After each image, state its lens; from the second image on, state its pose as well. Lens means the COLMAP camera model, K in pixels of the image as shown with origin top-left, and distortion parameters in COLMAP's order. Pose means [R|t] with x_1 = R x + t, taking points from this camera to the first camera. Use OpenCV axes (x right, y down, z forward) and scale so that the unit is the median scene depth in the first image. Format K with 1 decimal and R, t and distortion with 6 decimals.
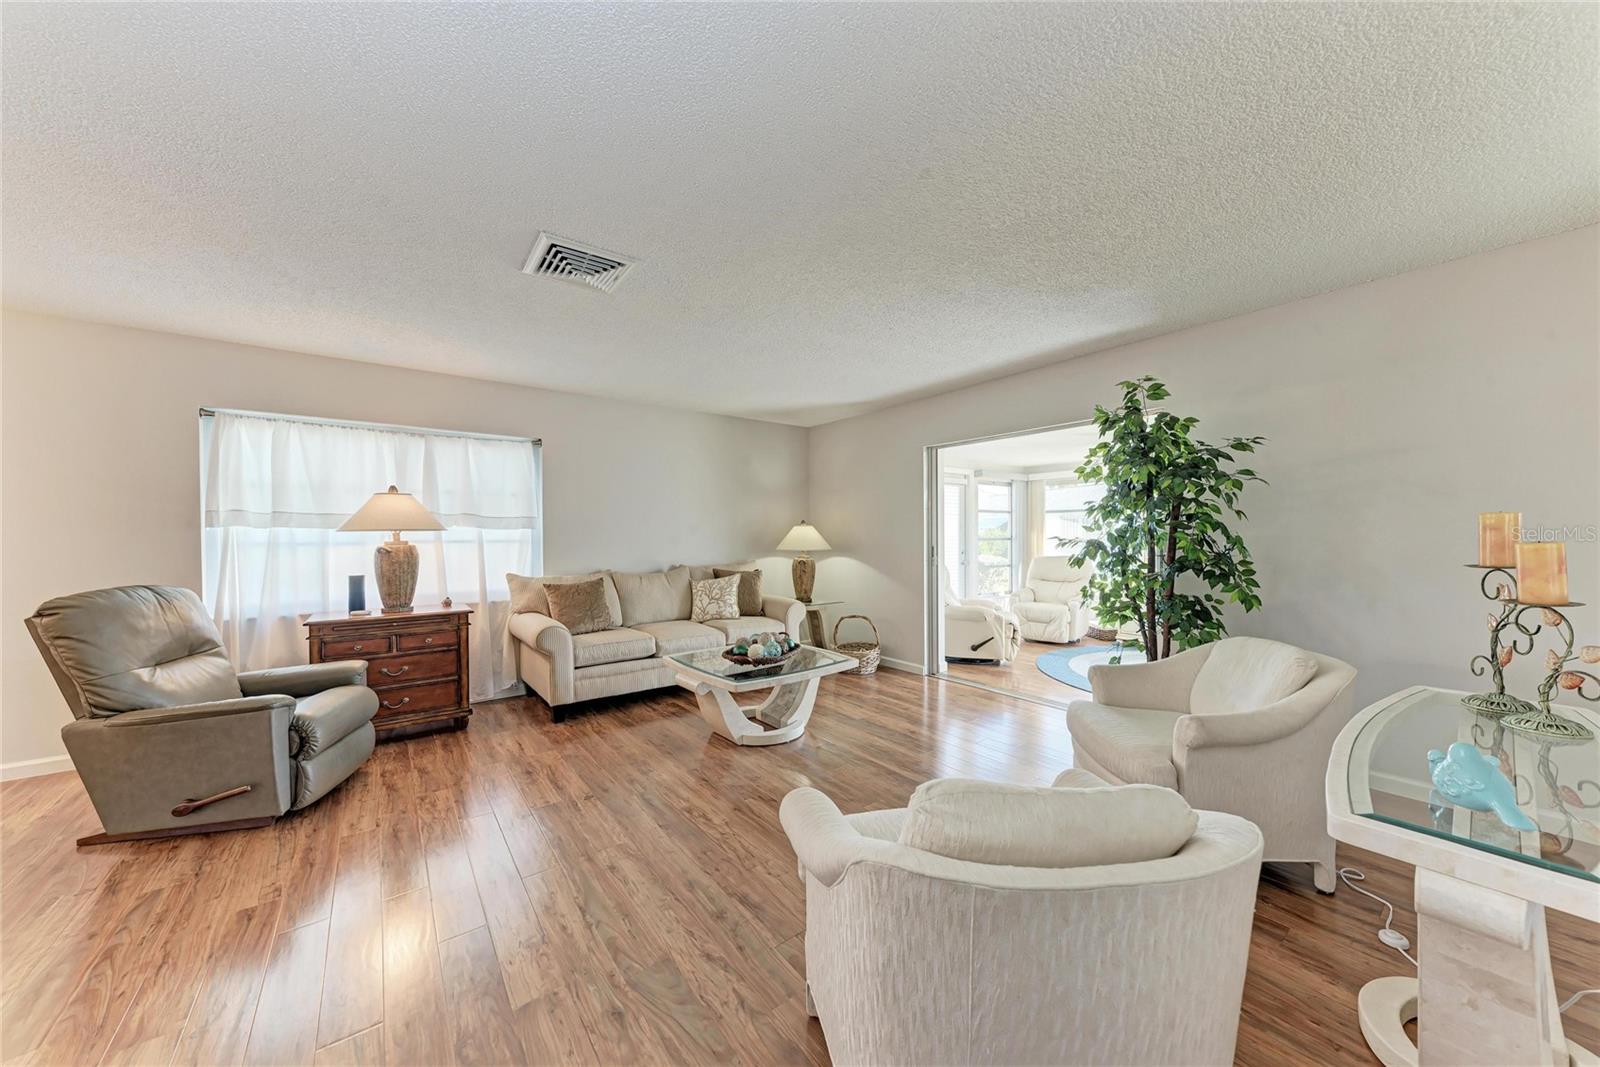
lens RADIAL K [[551.2, 0, 798.6], [0, 551.2, 546.2], [0, 0, 1]] dist [0.009834, -0.000333]
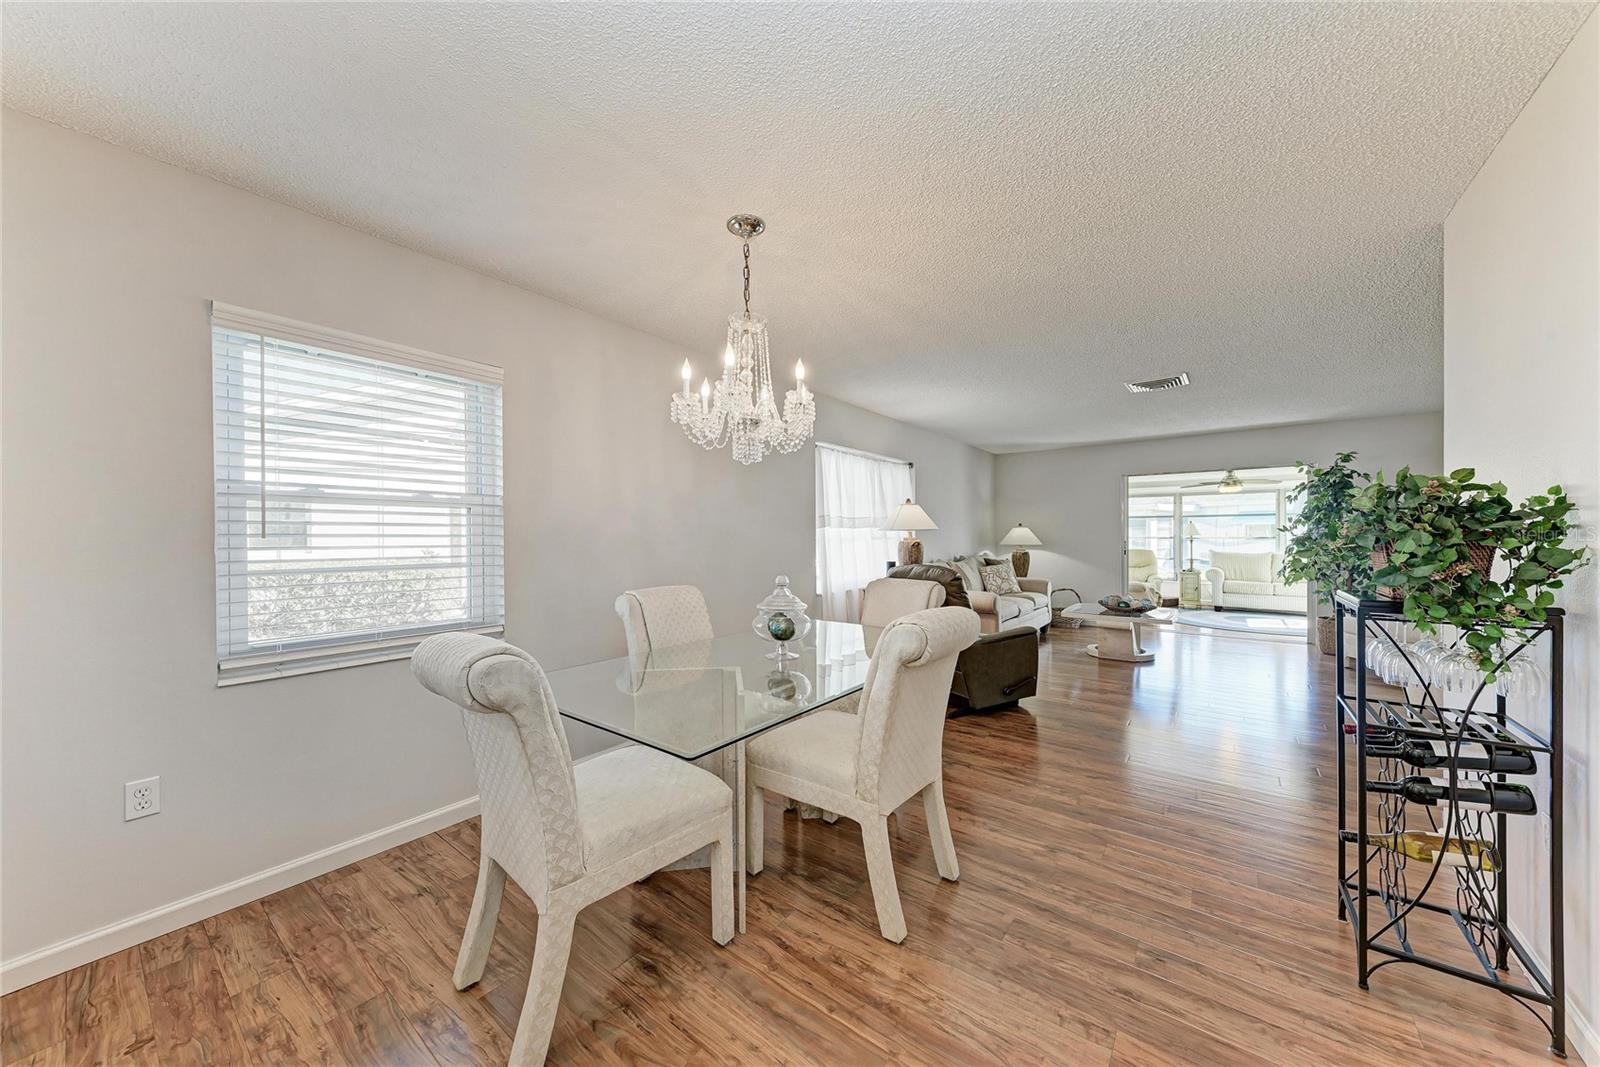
lens RADIAL K [[551.2, 0, 797.8], [0, 551.2, 528.6], [0, 0, 1]] dist [0.009834, -0.000333]
pose [[0.968329, 0.002849, 0.249661, -1.345847], [0.006413, 0.999321, -0.036277, 0.020316], [-0.249595, 0.036729, 0.967654, -0.302083]]
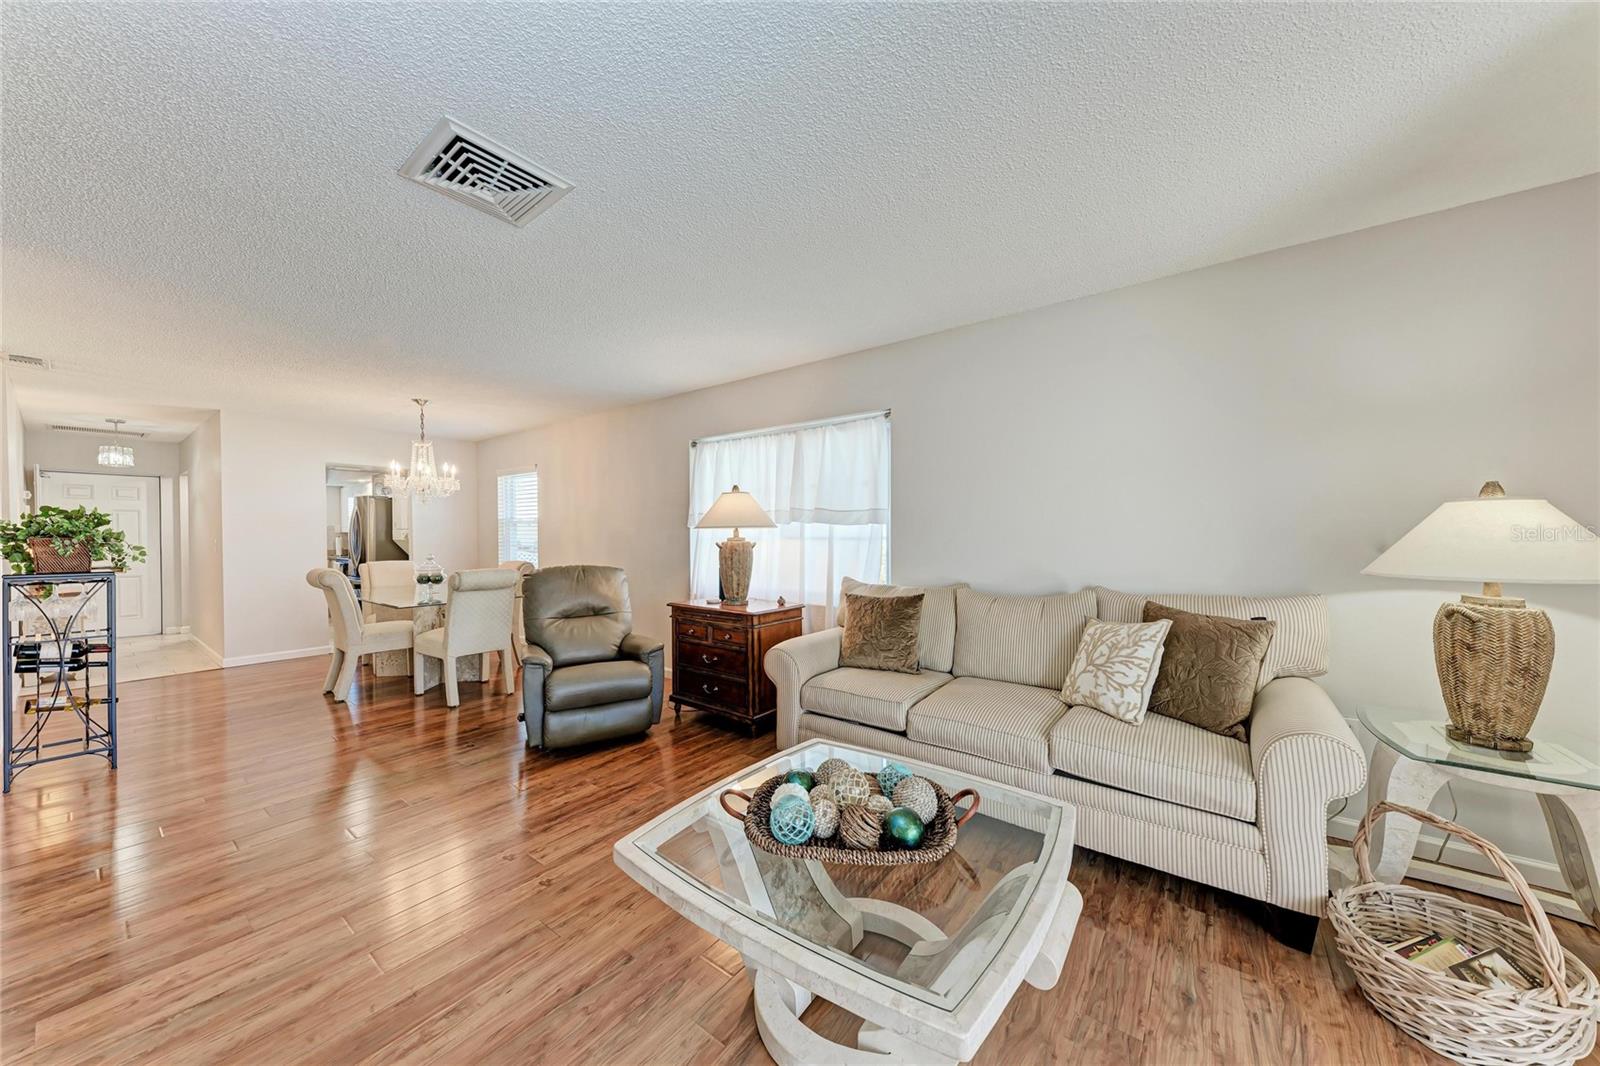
lens RADIAL K [[551.2, 0, 802.9], [0, 551.2, 536.4], [0, 0, 1]] dist [0.009834, -0.000333]
pose [[0.266393, 0.006493, -0.963843, 0.320750], [-0.017370, 0.999847, 0.001935, -0.015077], [0.963708, 0.016226, 0.266465, 0.834388]]
